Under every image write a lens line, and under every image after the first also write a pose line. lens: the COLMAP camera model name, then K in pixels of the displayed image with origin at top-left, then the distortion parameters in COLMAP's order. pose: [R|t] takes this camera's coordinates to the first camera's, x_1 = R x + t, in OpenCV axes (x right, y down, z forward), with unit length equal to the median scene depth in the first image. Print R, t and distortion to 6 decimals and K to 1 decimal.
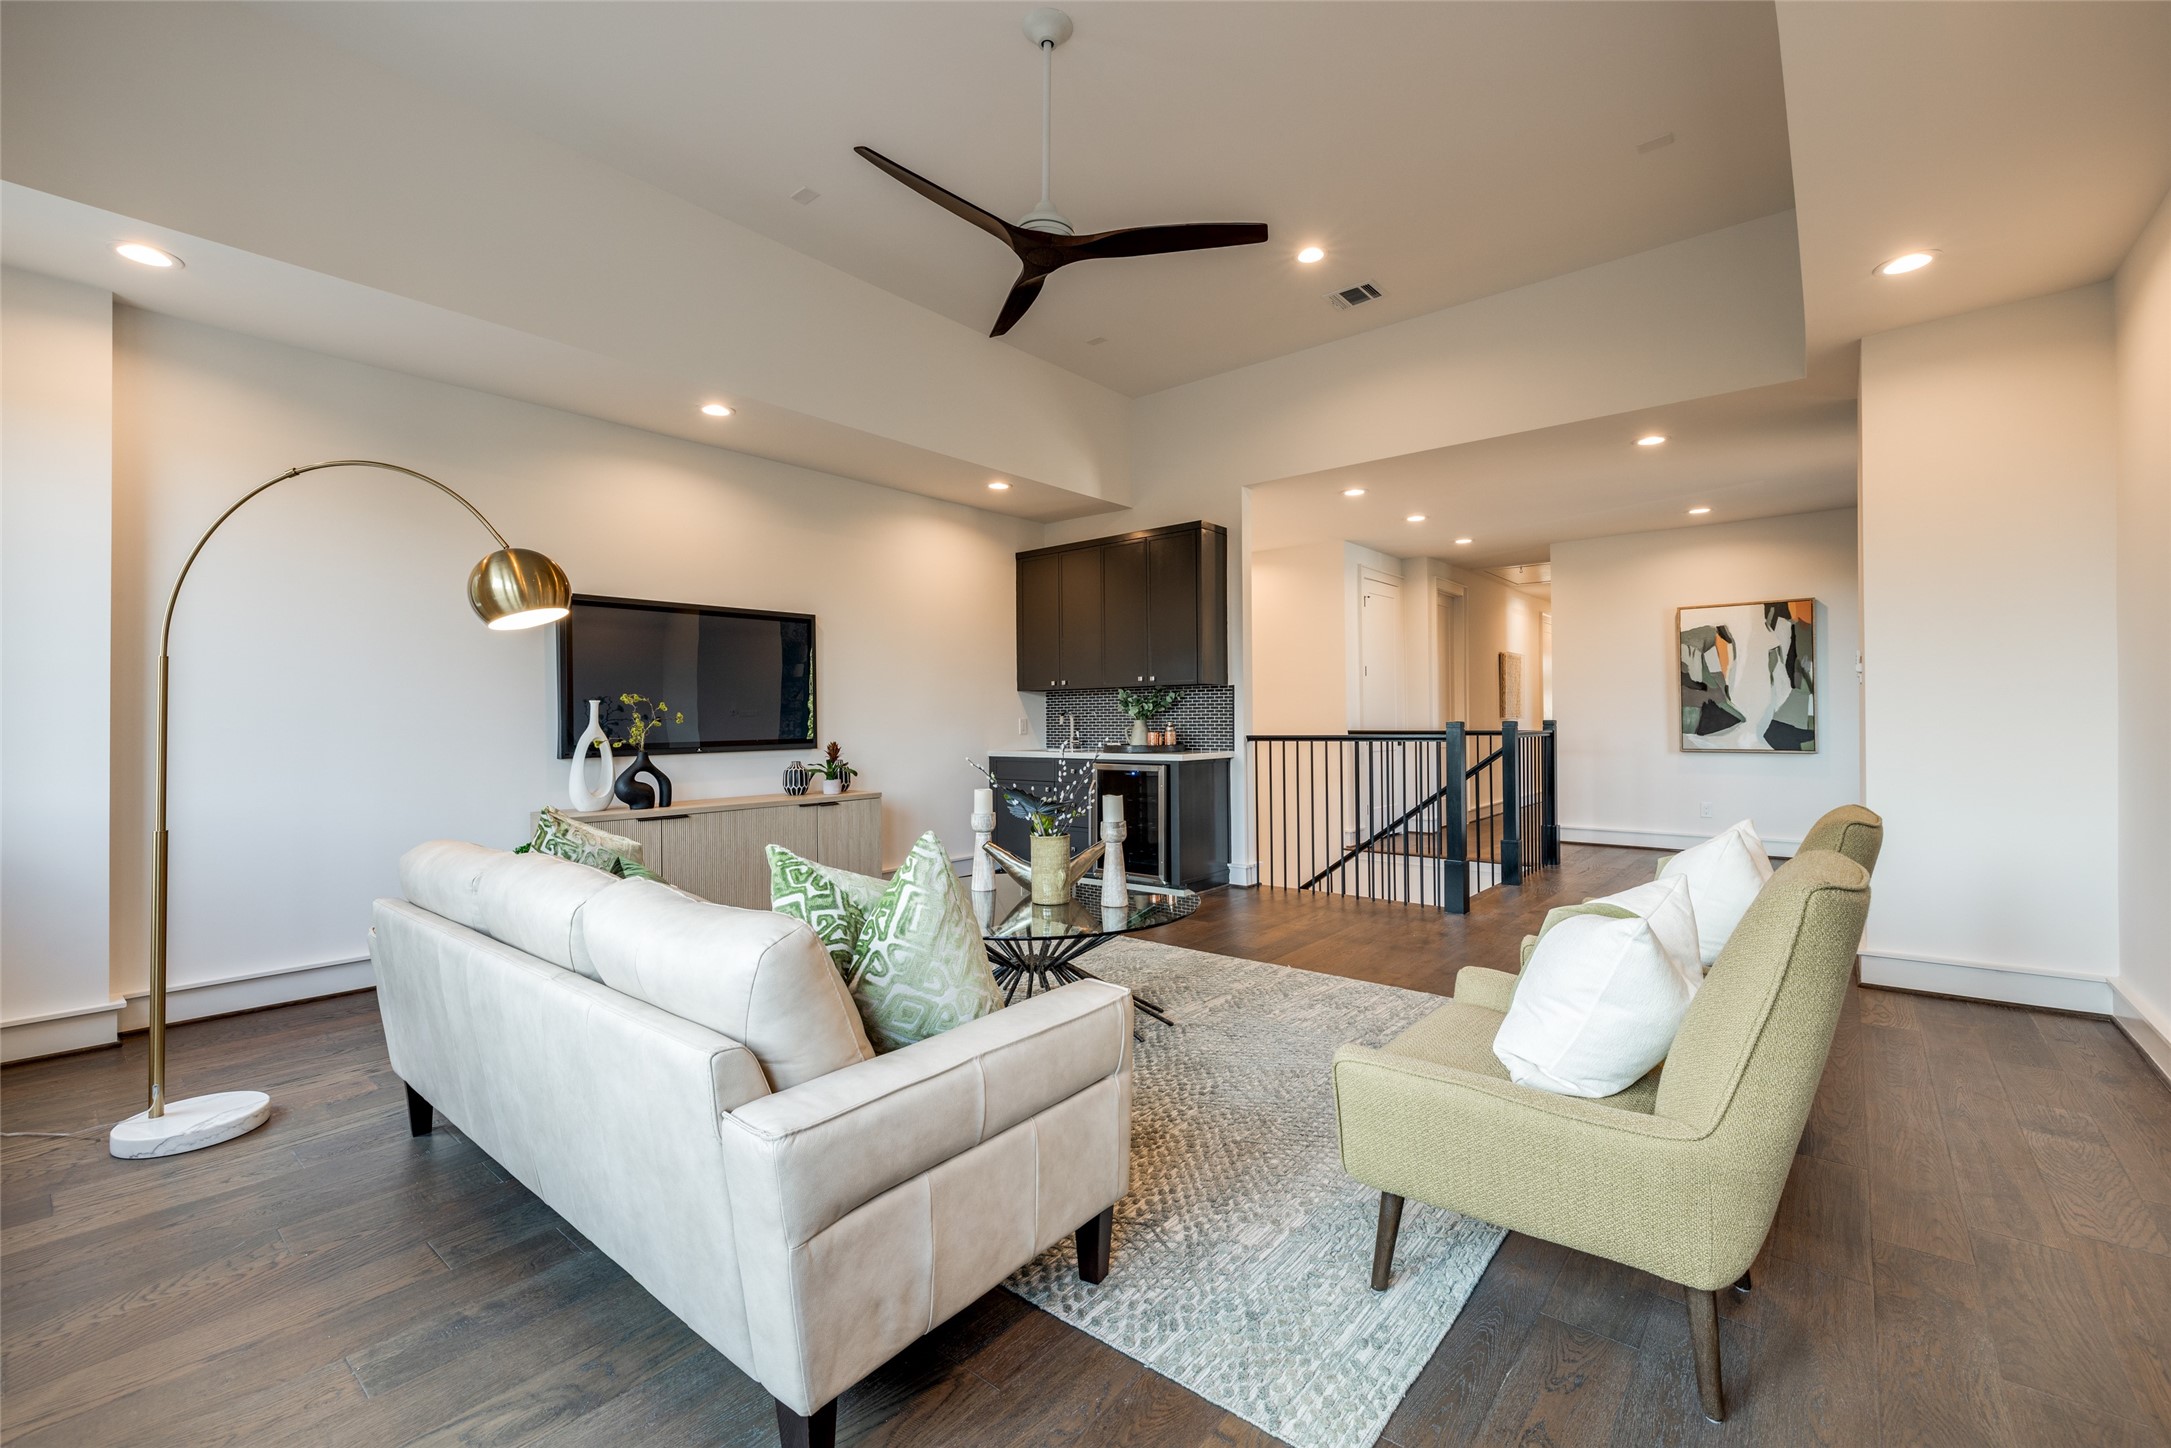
lens RADIAL K [[926.9, 0, 1096.0], [0, 926.9, 715.1], [0, 0, 1]] dist [-0.000925, -0.000277]
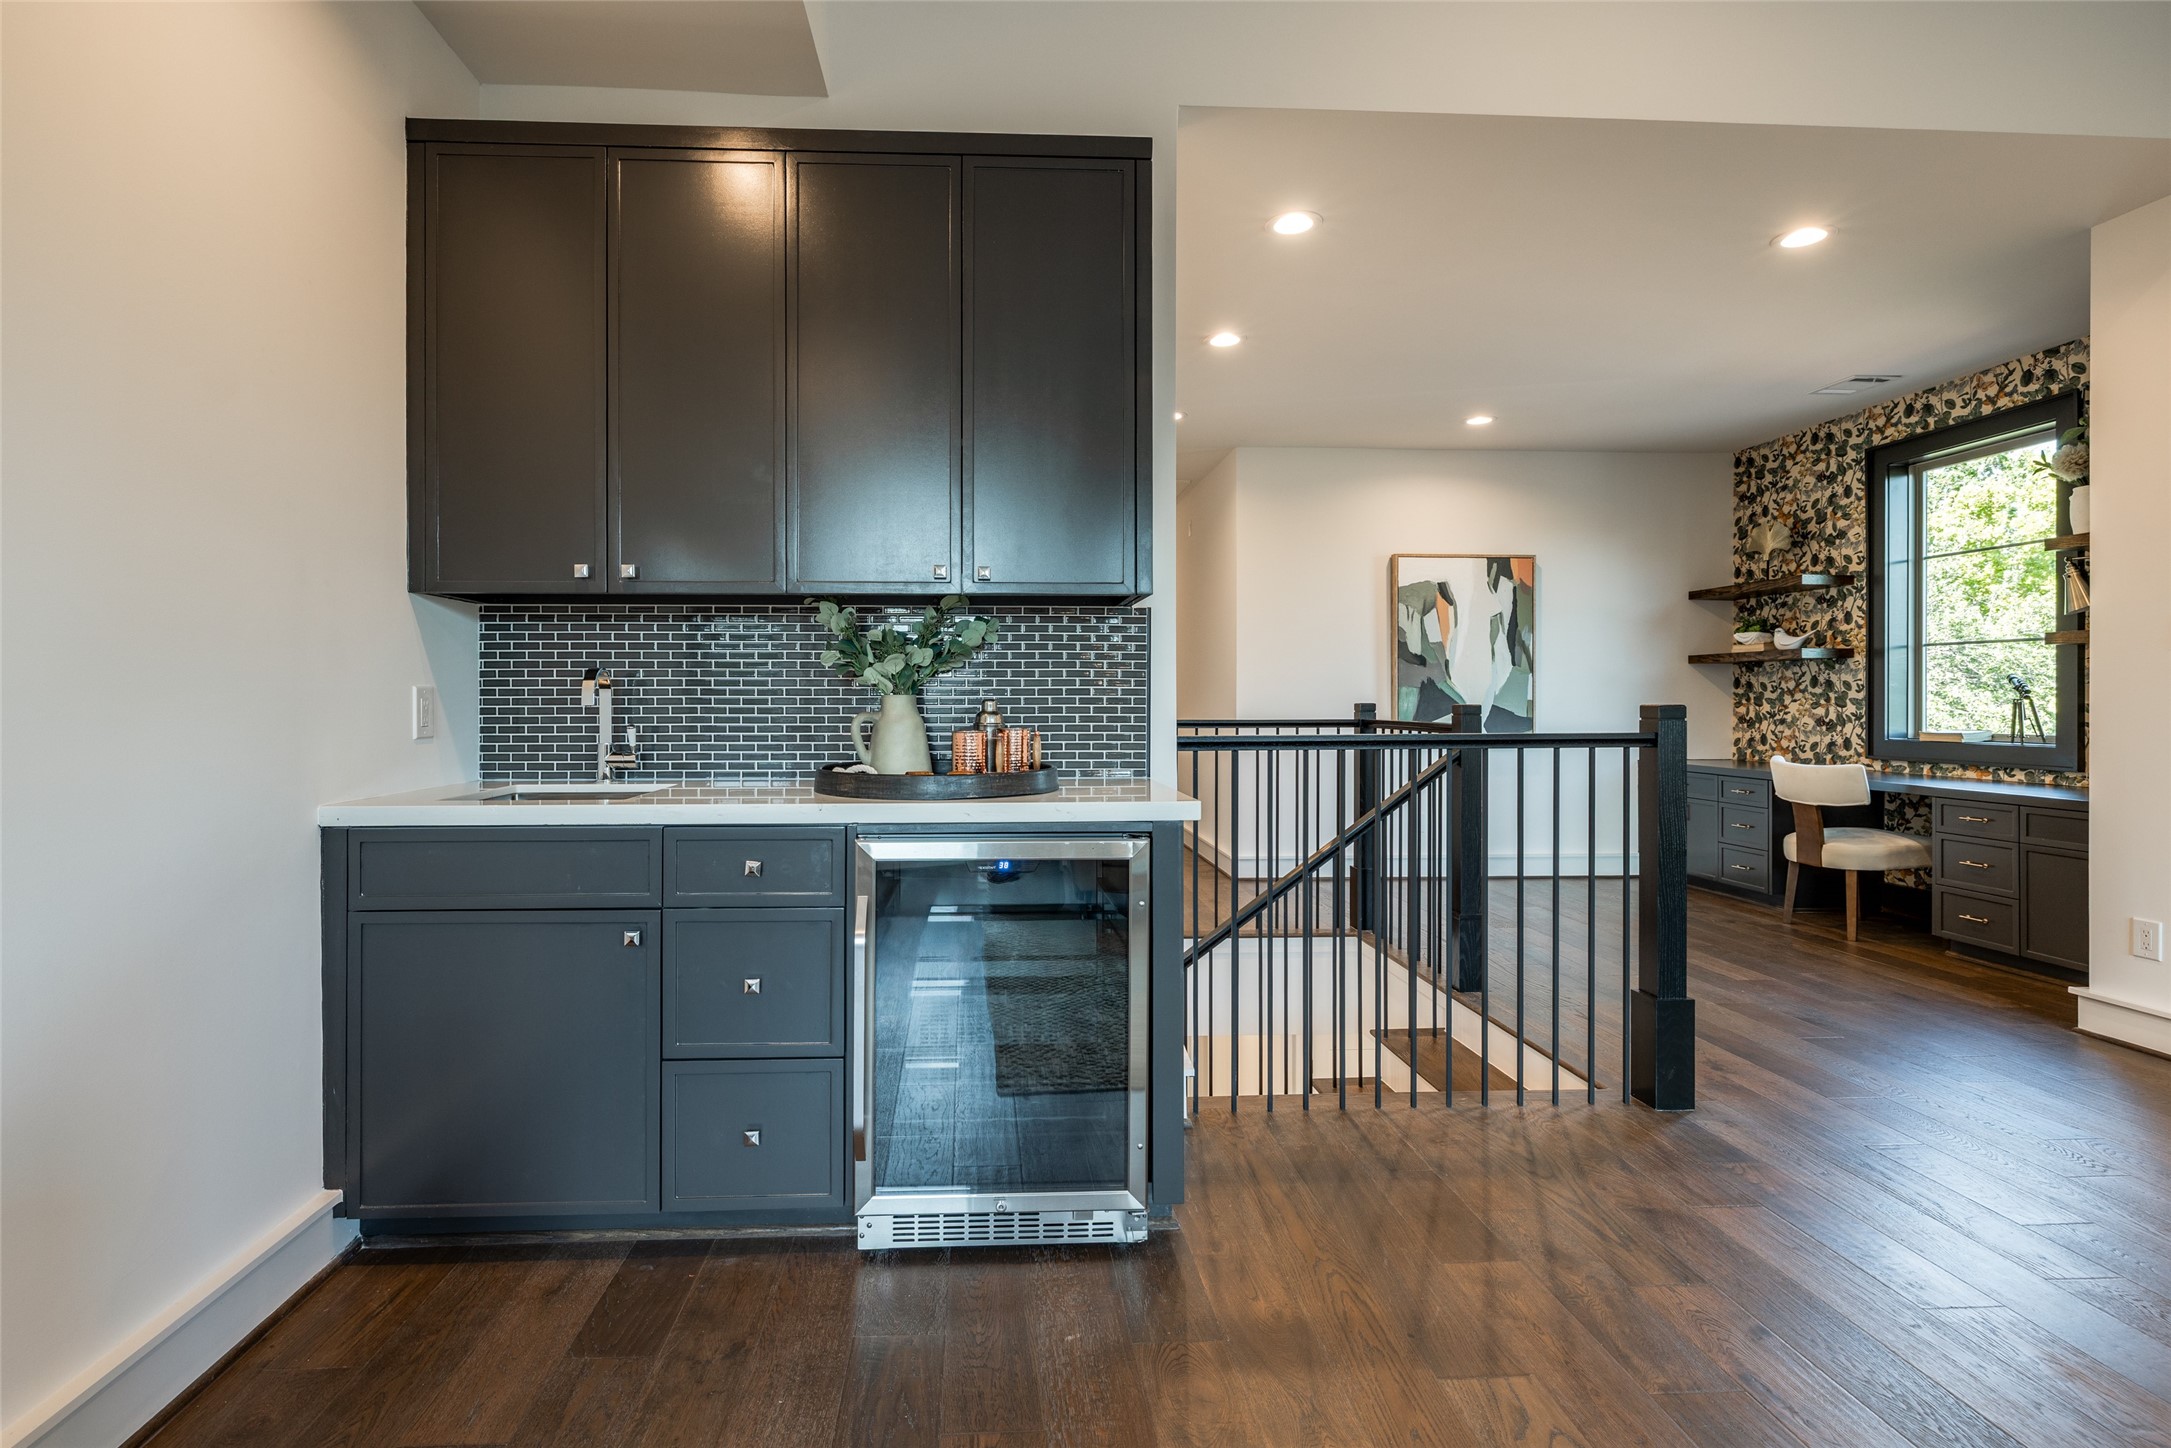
lens RADIAL K [[1057.9, 0, 1081.2], [0, 1057.9, 712.1], [0, 0, 1]] dist [-0.000661, -0.000063]
pose [[0.735795, 0.000718, 0.677204, -0.144946], [-0.010018, 0.999902, 0.009825, 0.006023], [-0.677131, -0.014013, 0.735729, 0.574031]]
